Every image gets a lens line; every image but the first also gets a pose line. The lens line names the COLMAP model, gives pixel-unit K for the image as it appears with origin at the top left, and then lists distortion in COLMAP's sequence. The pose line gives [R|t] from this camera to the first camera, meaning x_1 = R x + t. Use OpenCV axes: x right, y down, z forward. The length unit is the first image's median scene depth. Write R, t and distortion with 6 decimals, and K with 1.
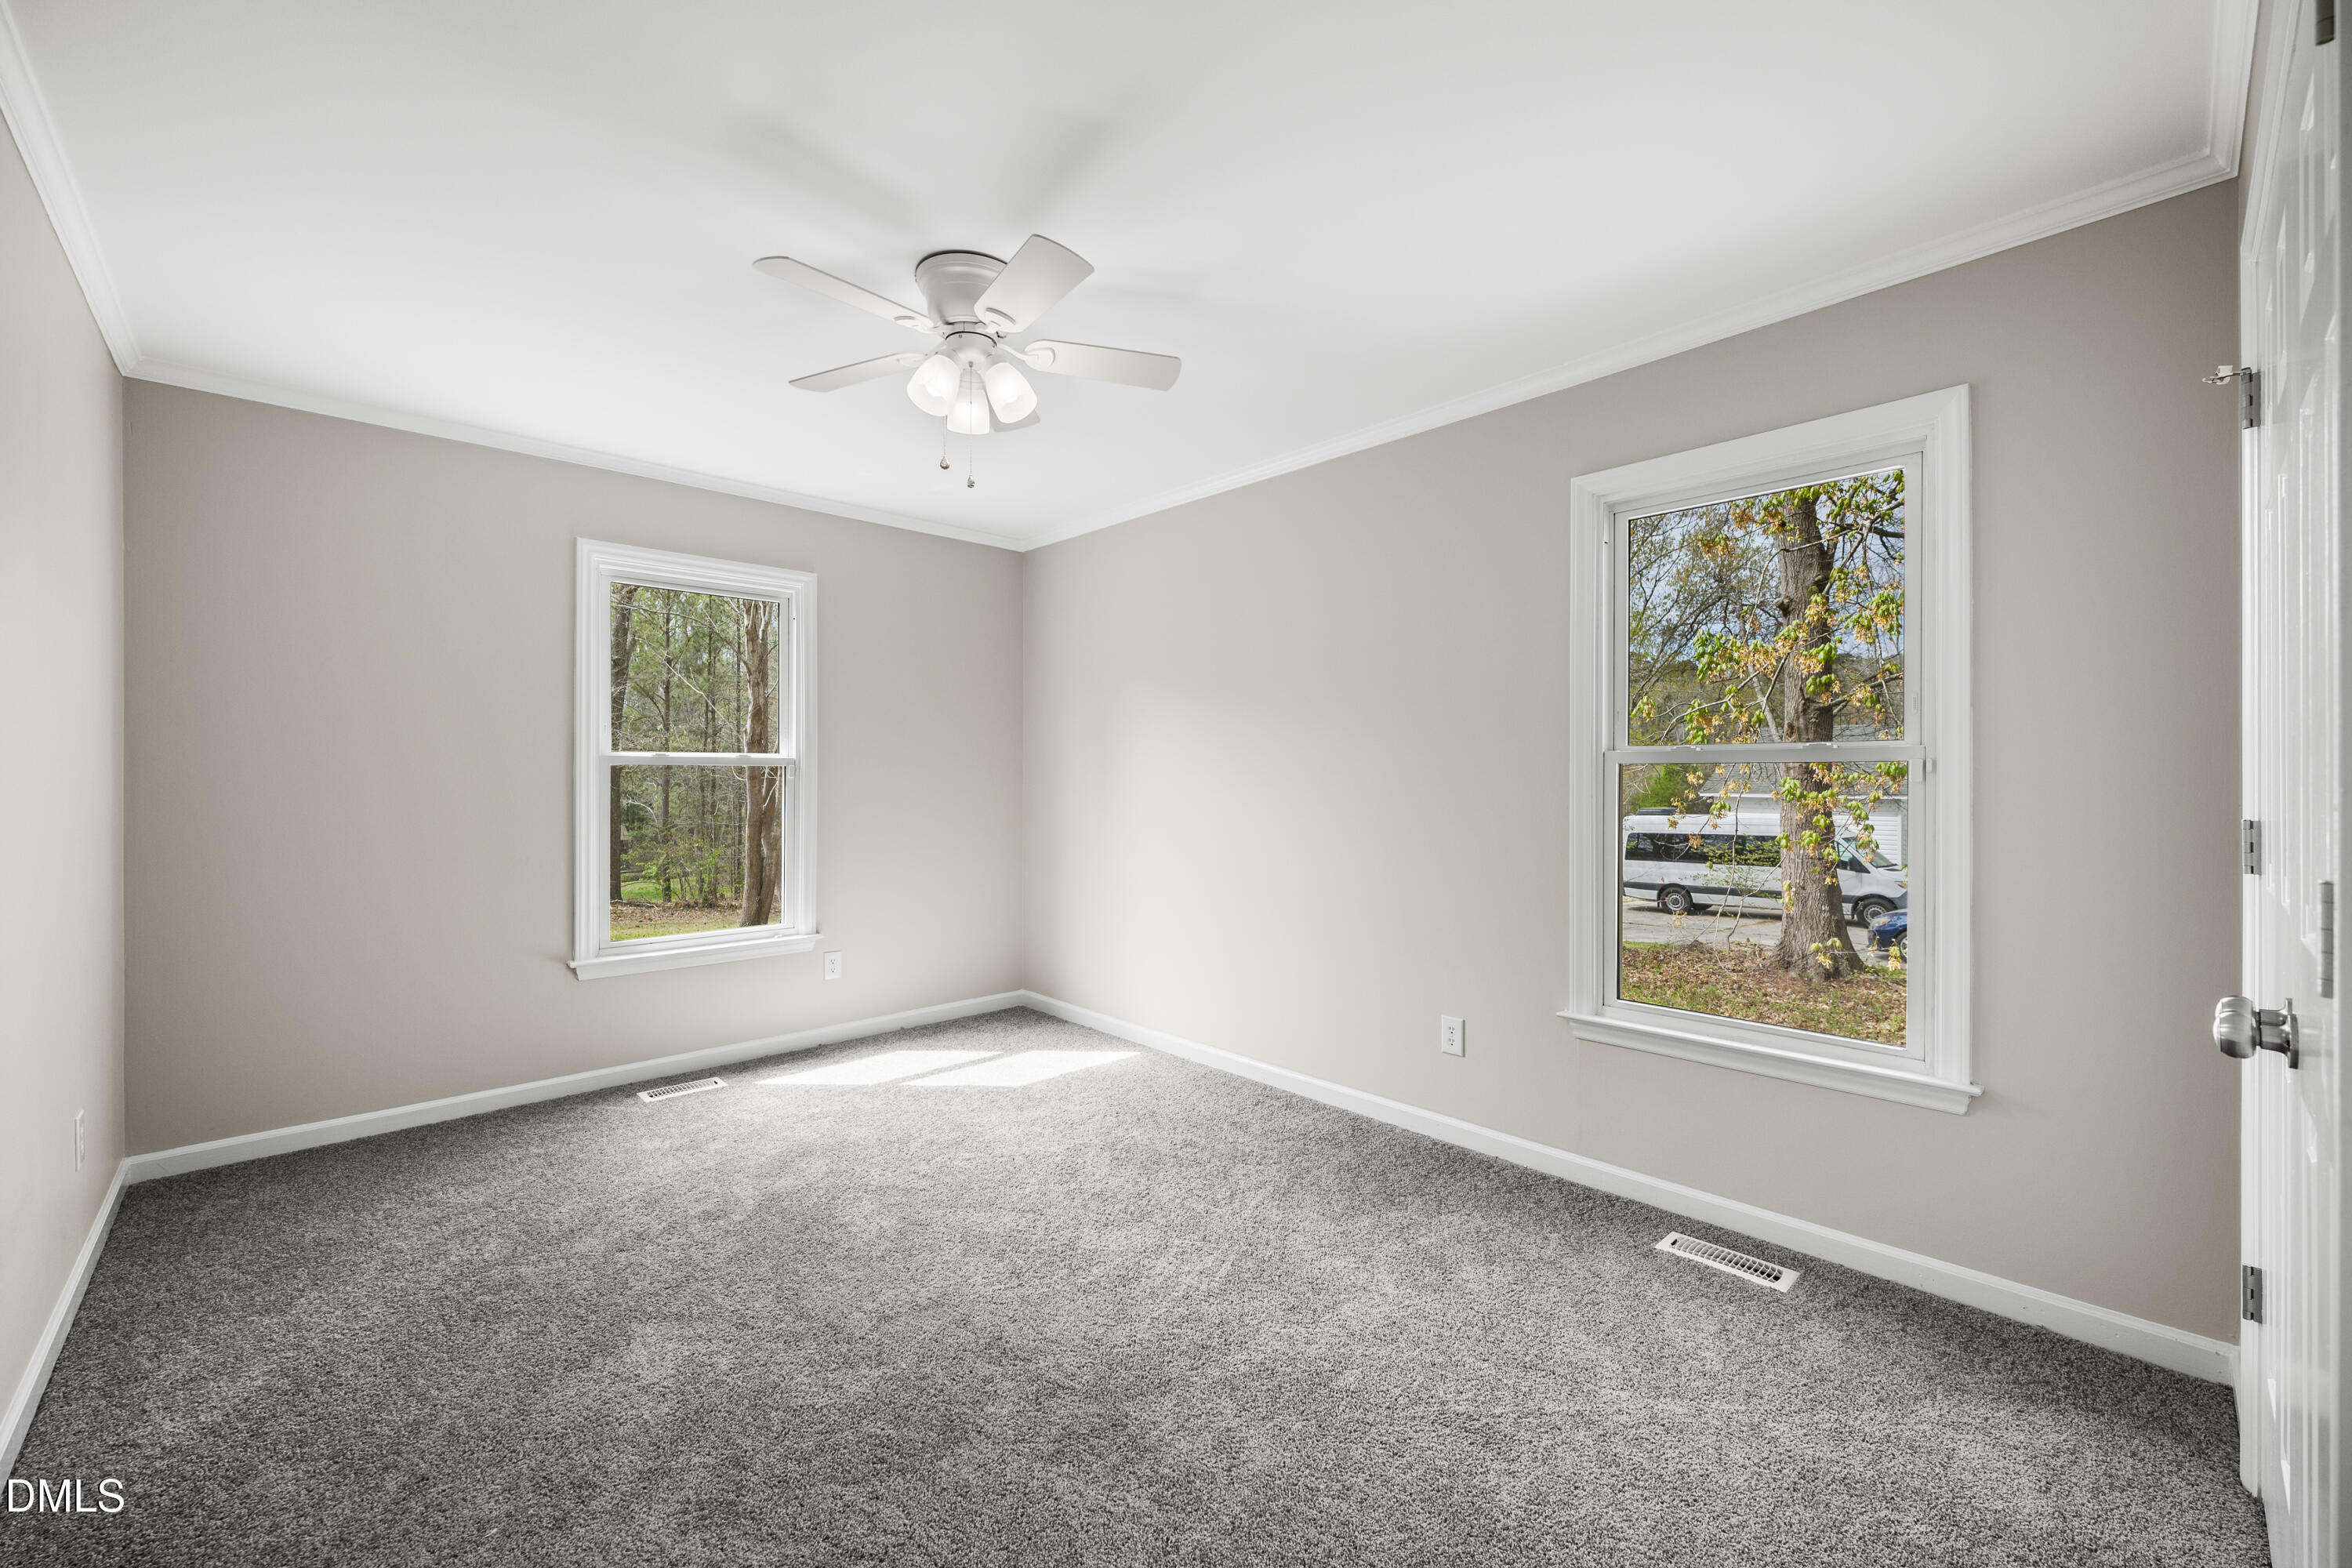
lens RADIAL K [[916.0, 0, 1168.2], [0, 916.0, 775.5], [0, 0, 1]] dist [0.000063, -0.000171]
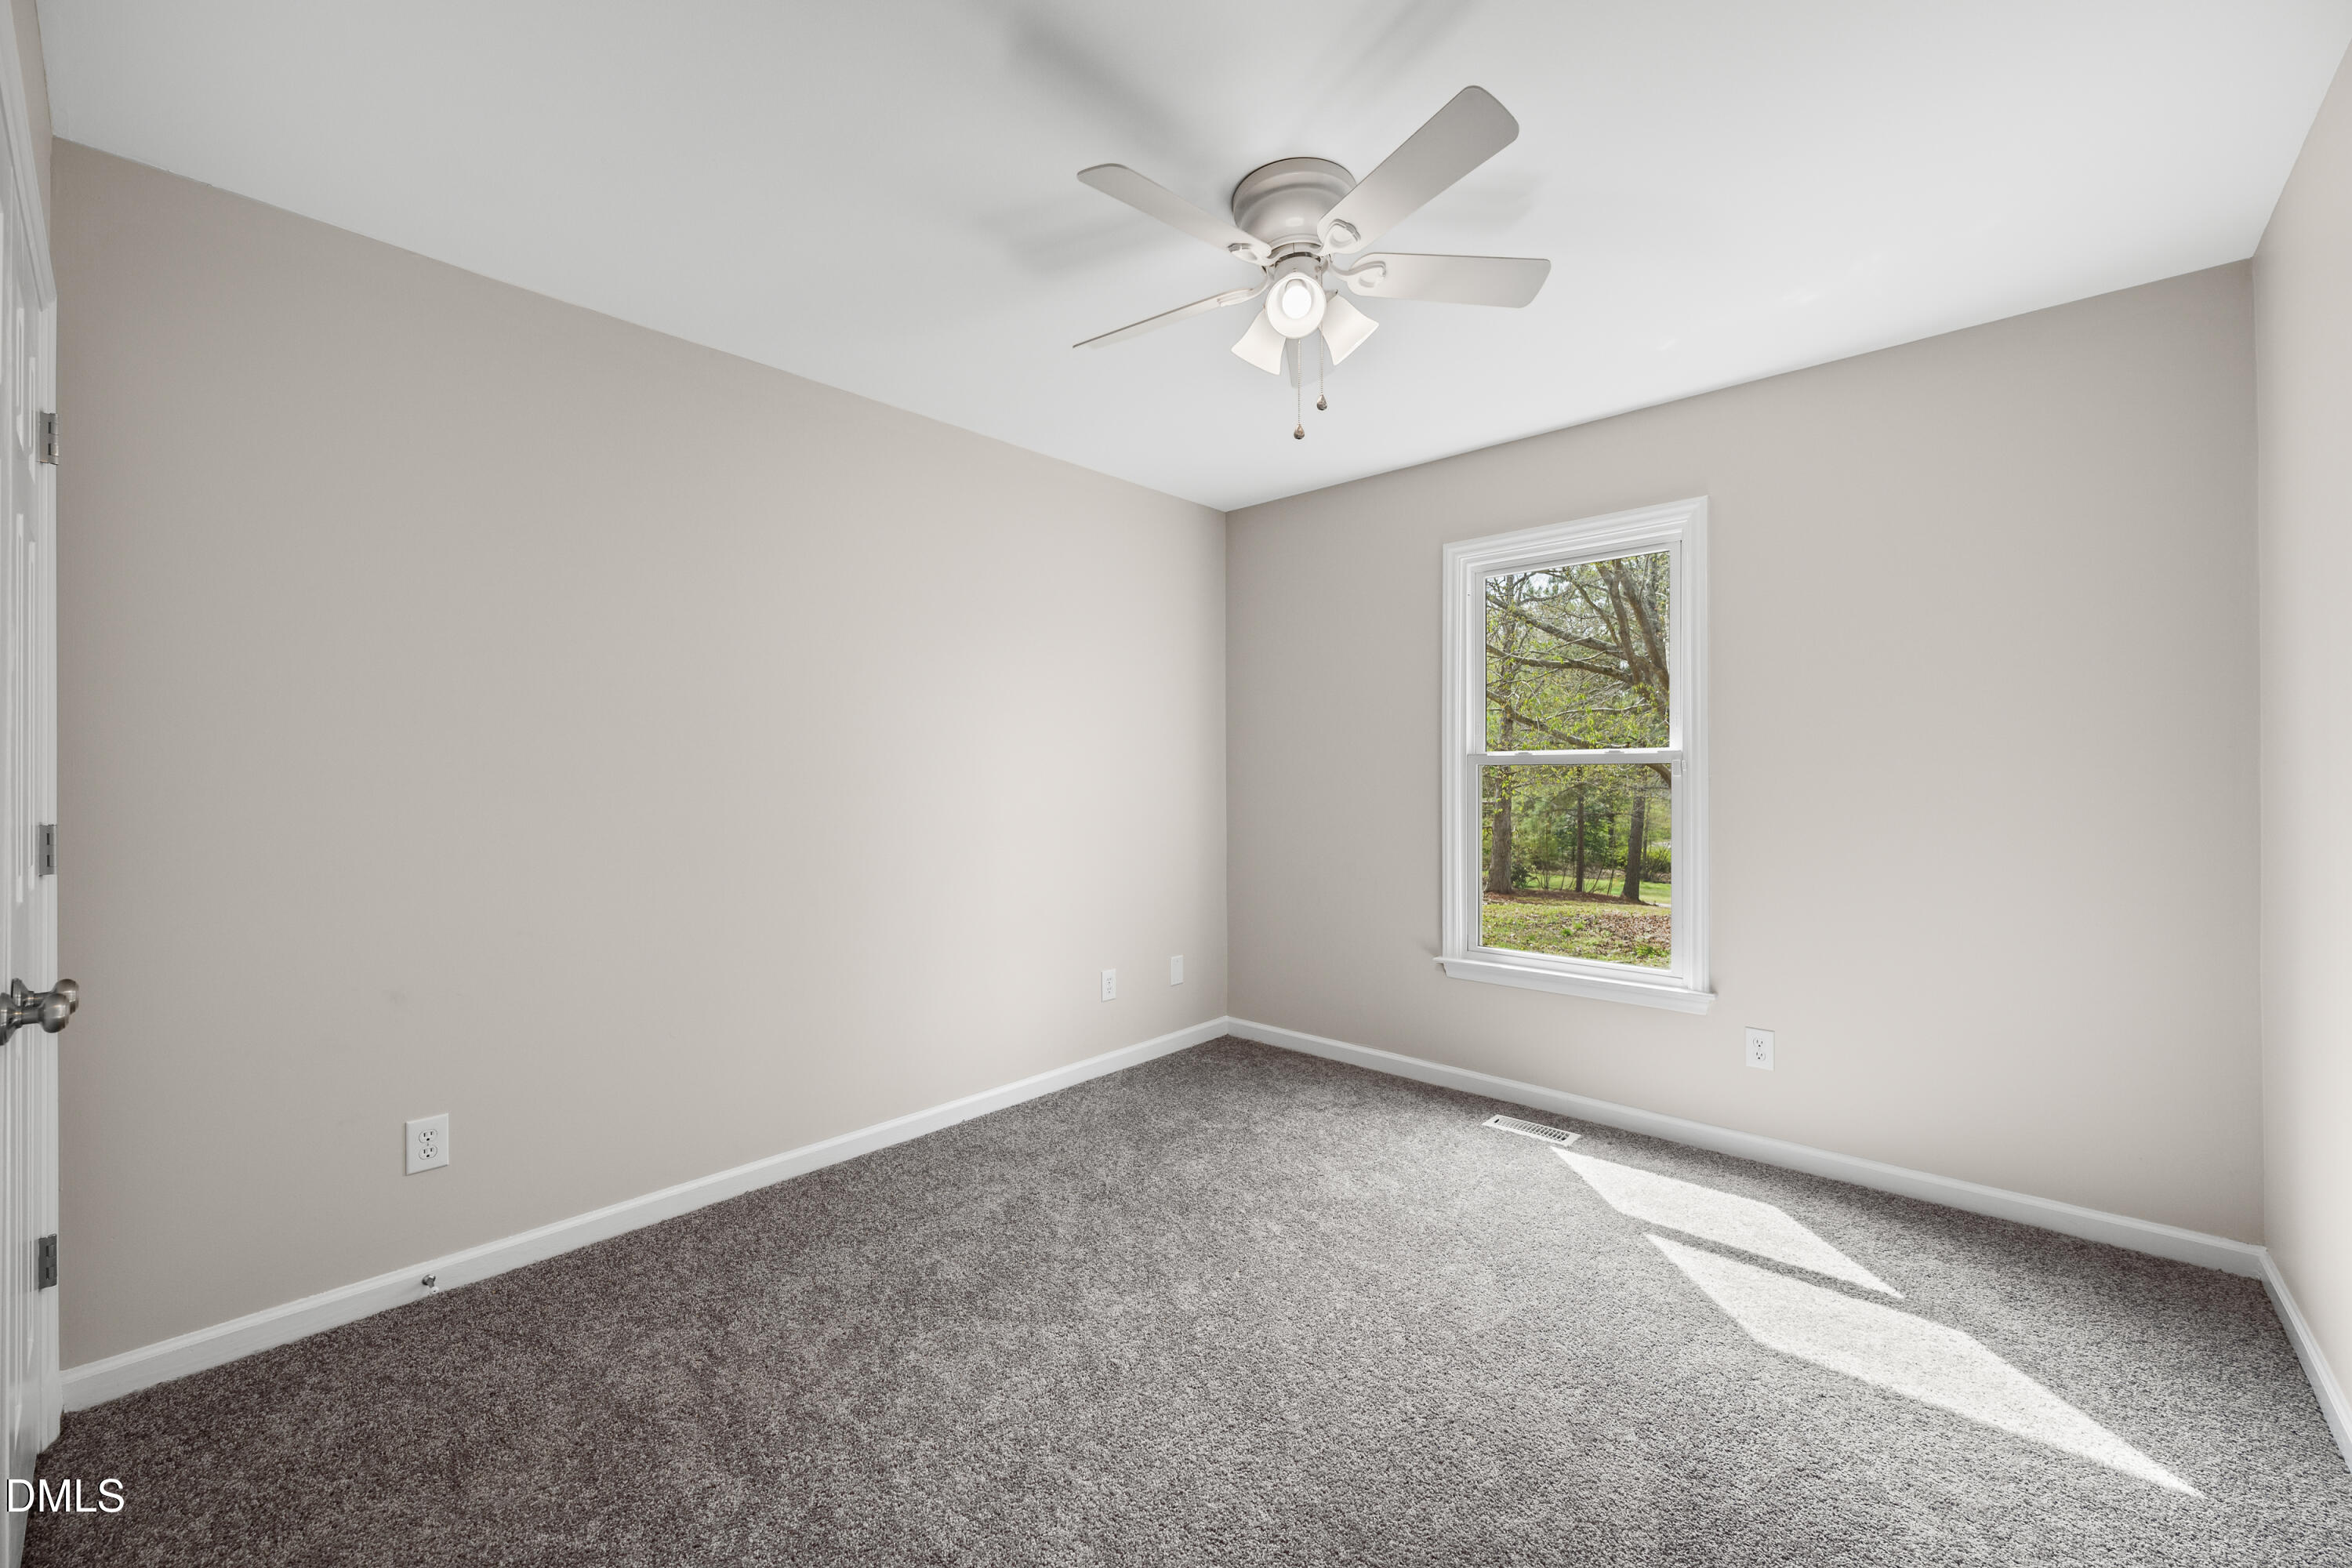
lens RADIAL K [[916.0, 0, 1167.7], [0, 916.0, 775.9], [0, 0, 1]] dist [0.000063, -0.000171]
pose [[0.071820, -0.014044, -0.997319, 0.333758], [-0.005297, 0.999881, -0.014462, 0.015731], [0.997404, 0.006321, 0.071737, 0.569956]]
